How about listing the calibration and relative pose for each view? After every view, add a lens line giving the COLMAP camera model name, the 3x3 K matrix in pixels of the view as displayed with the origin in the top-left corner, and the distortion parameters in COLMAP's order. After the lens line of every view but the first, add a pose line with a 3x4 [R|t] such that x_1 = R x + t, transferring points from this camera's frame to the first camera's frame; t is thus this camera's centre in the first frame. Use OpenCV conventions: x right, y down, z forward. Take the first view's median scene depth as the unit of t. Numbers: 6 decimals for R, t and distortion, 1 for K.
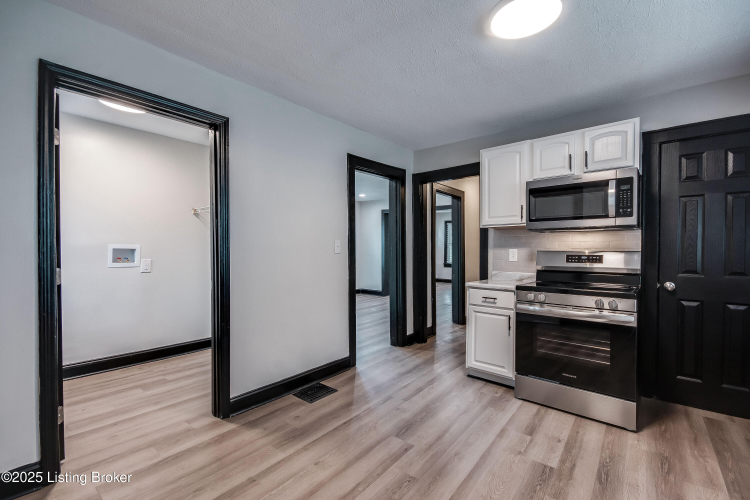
lens RADIAL K [[323.5, 0, 375.0], [0, 323.5, 250.0], [0, 0, 1]] dist [-0.000350, -0.000059]
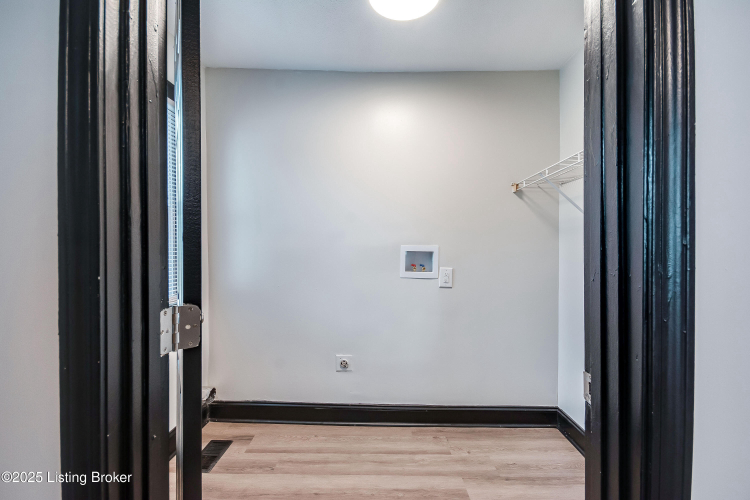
lens RADIAL K [[323.5, 0, 375.0], [0, 323.5, 250.0], [0, 0, 1]] dist [-0.000350, -0.000059]
pose [[0.618628, 0.000983, -0.785684, -0.290227], [-0.003351, 0.999993, -0.001388, -0.005653], [0.785677, 0.003492, 0.618627, 0.496941]]
